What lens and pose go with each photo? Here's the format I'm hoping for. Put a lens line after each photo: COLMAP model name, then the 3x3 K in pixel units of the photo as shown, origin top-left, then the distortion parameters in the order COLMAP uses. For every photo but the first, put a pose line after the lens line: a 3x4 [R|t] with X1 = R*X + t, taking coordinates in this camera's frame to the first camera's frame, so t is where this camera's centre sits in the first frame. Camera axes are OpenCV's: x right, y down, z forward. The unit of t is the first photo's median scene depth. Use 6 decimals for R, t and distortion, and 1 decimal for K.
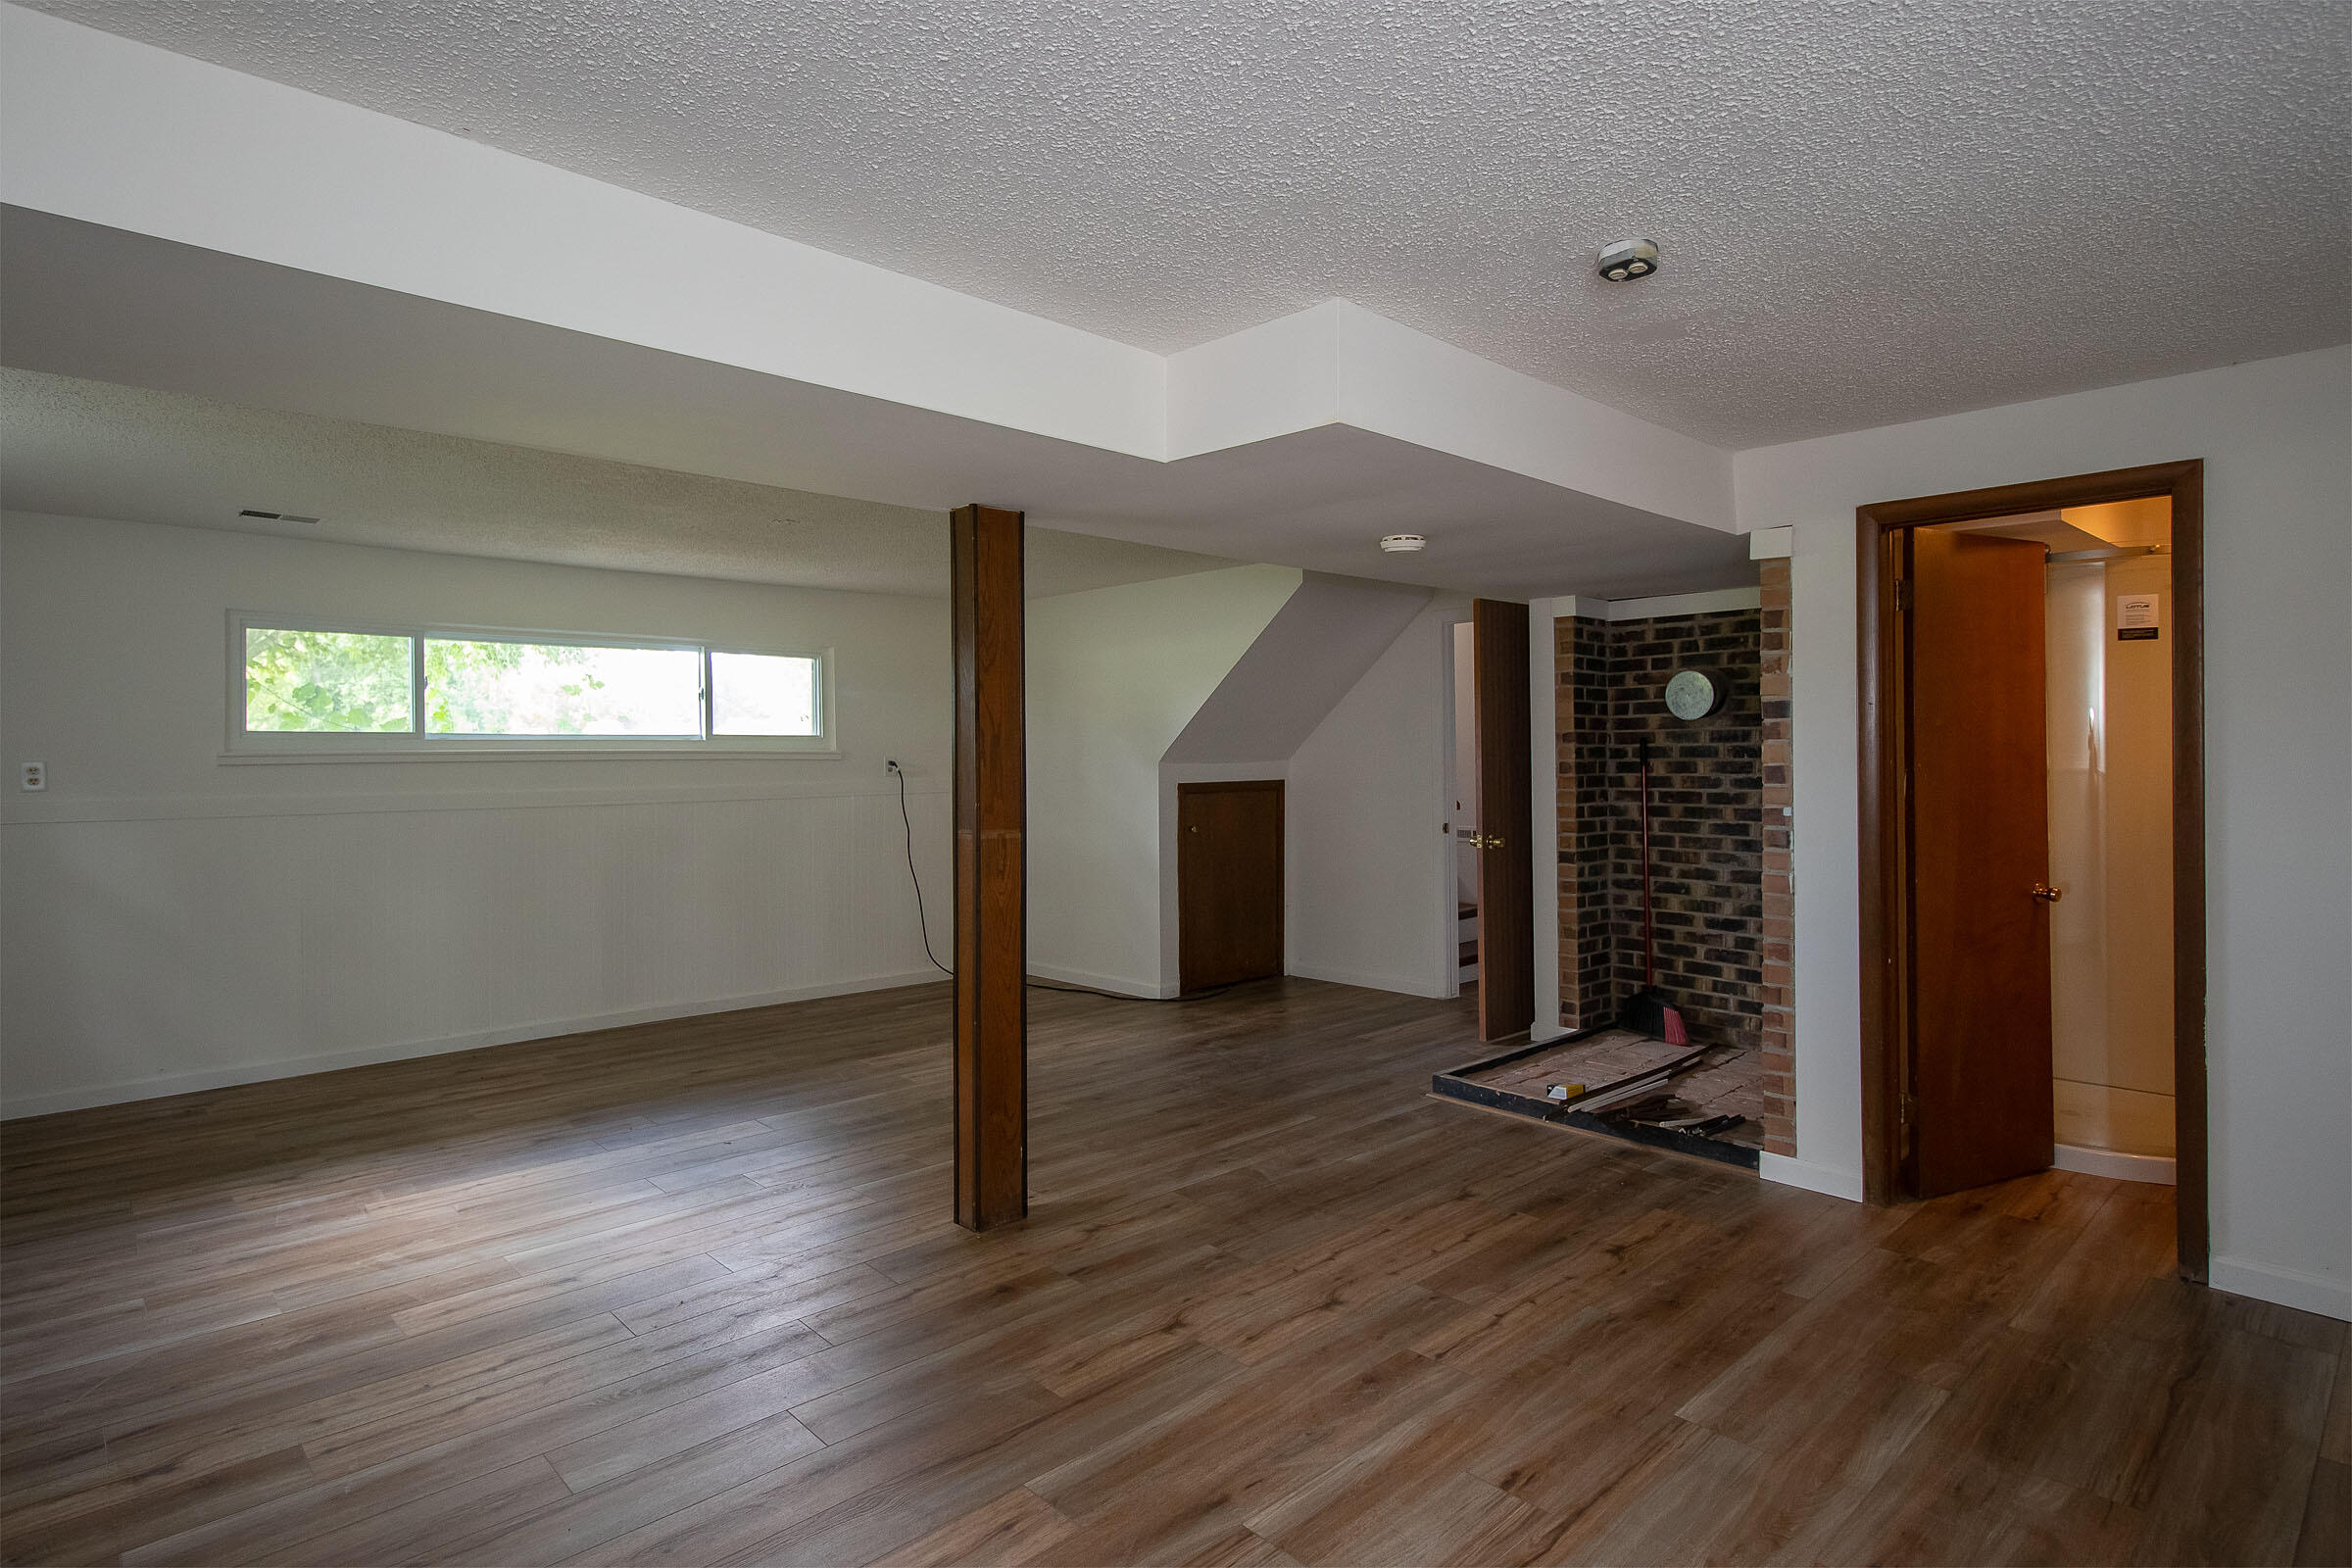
lens RADIAL K [[1218.7, 0, 1160.9], [0, 1218.7, 739.3], [0, 0, 1]] dist [0.001781, 0.000238]
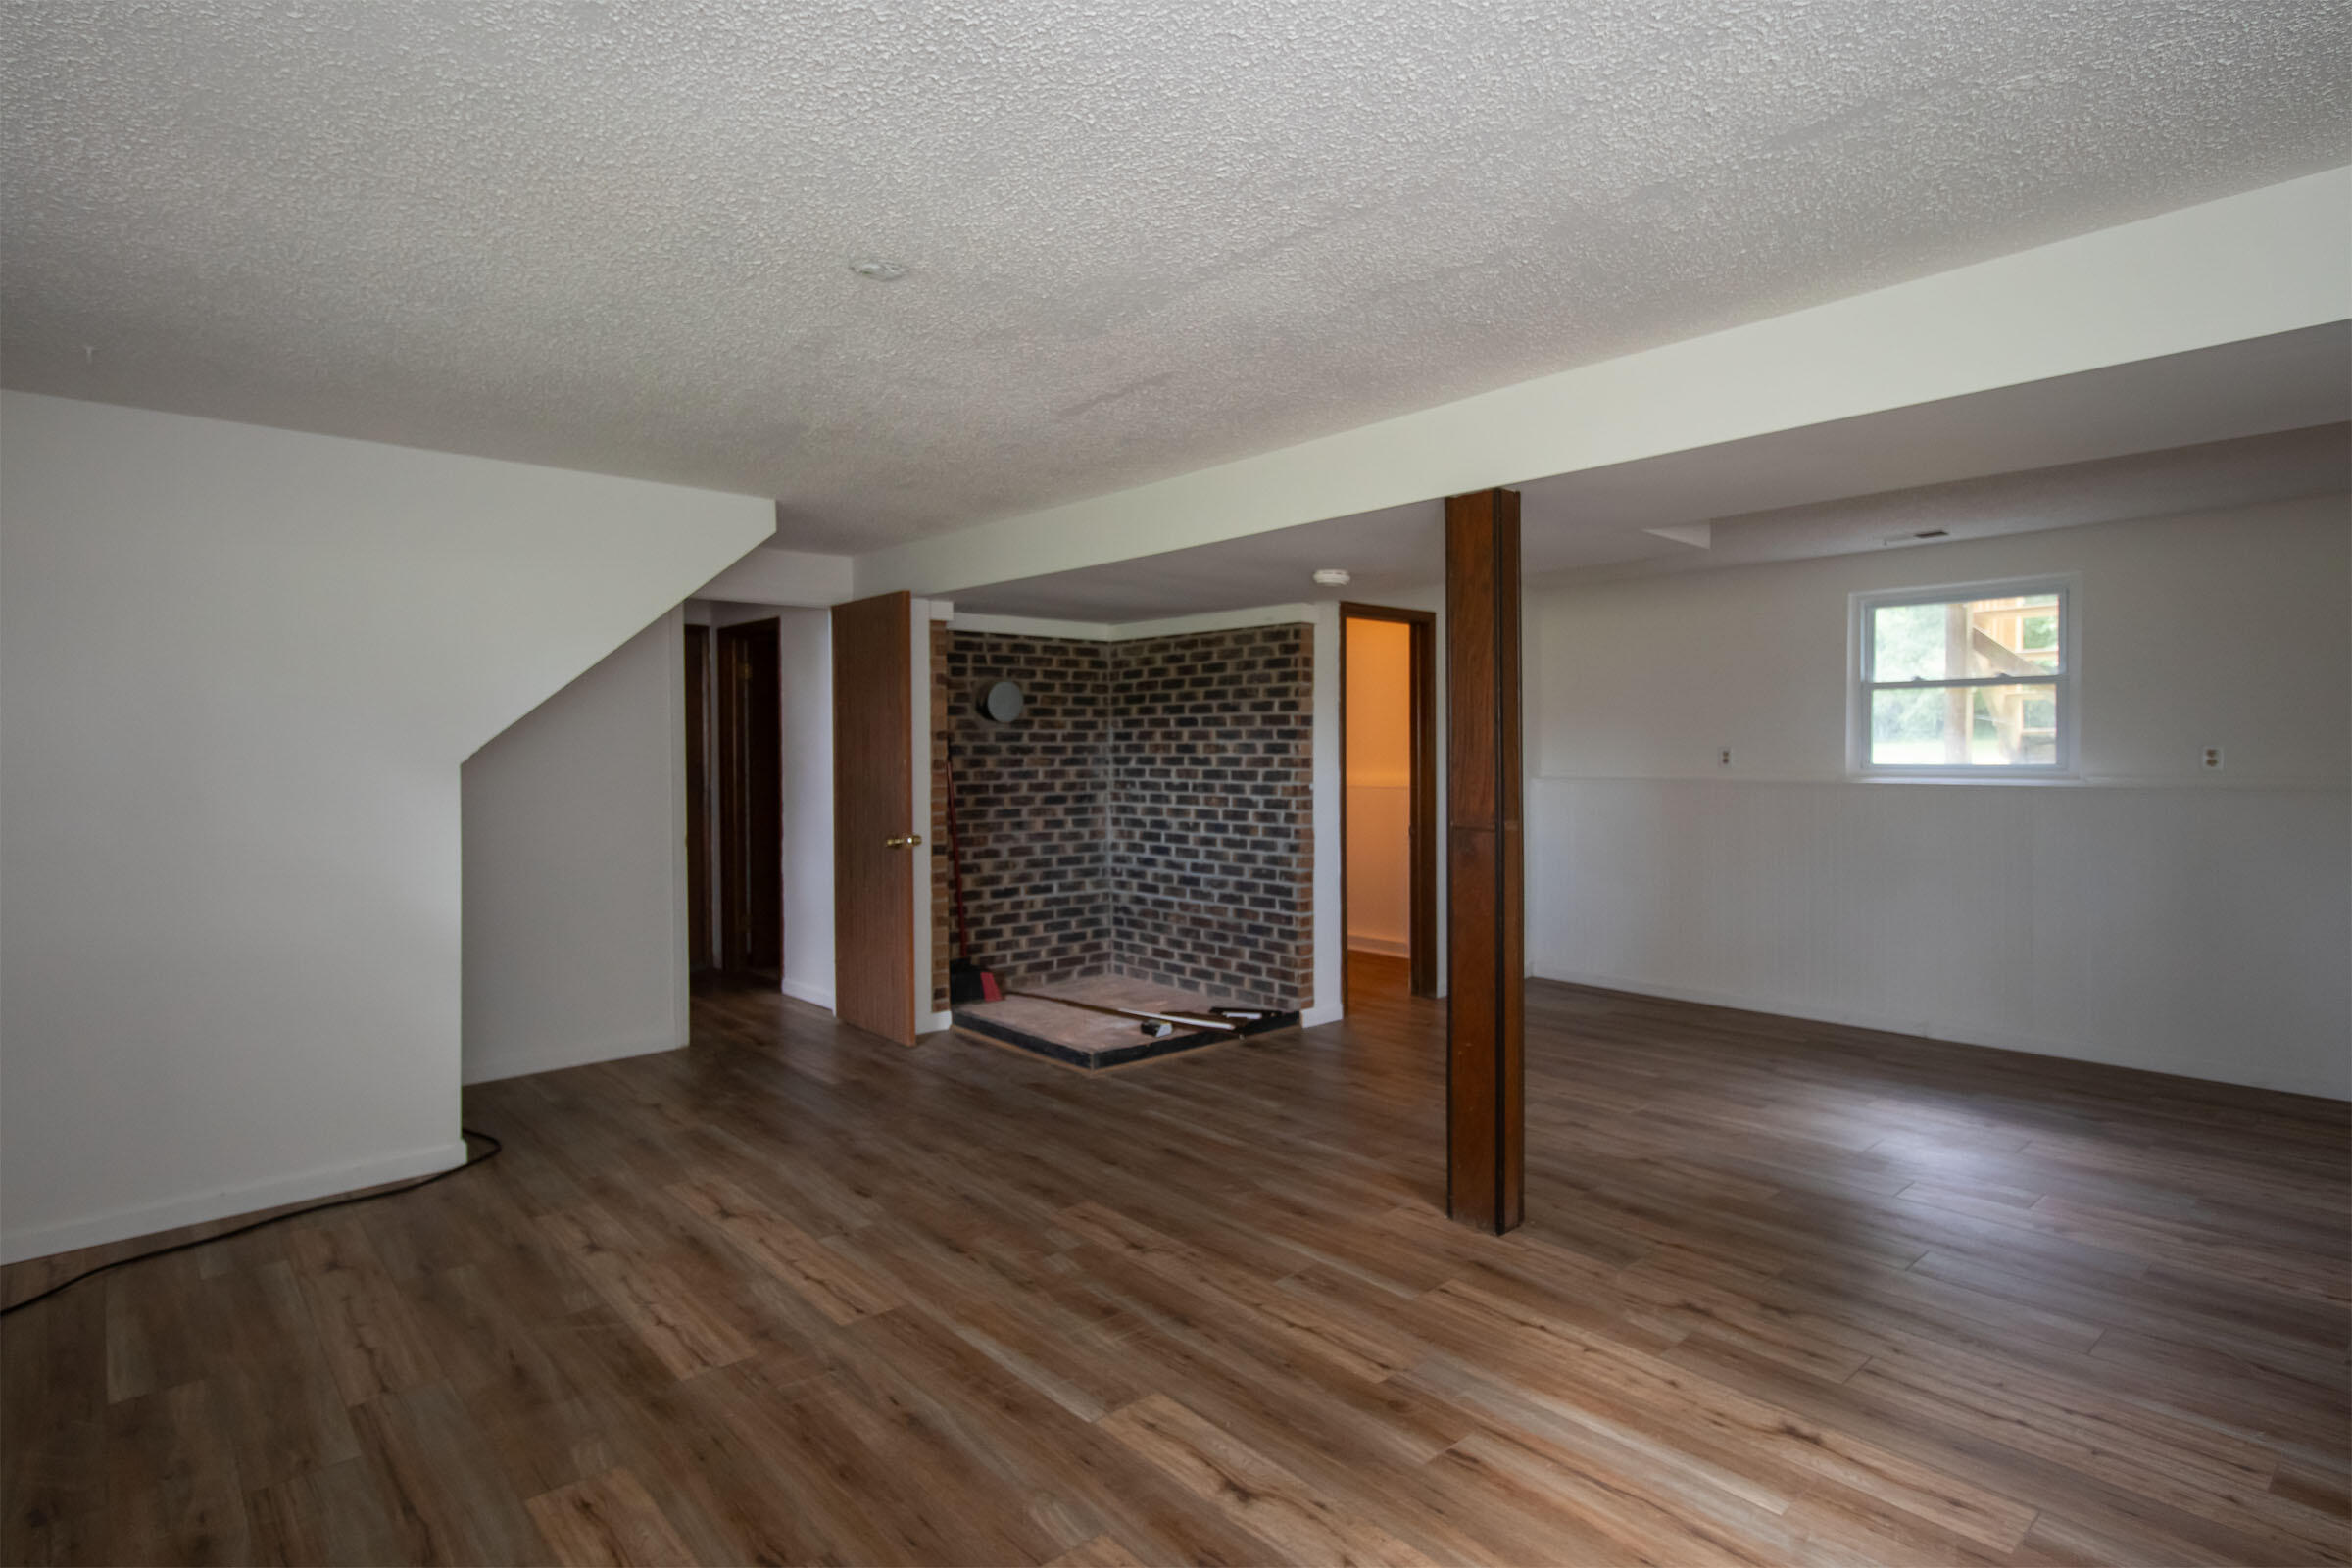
lens RADIAL K [[1218.7, 0, 1160.9], [0, 1218.7, 739.3], [0, 0, 1]] dist [0.001781, 0.000238]
pose [[0.031664, 0.014597, 0.999392, -0.742355], [-0.006573, 0.999875, -0.014396, 0.016323], [-0.999477, -0.006113, 0.031756, 0.810410]]
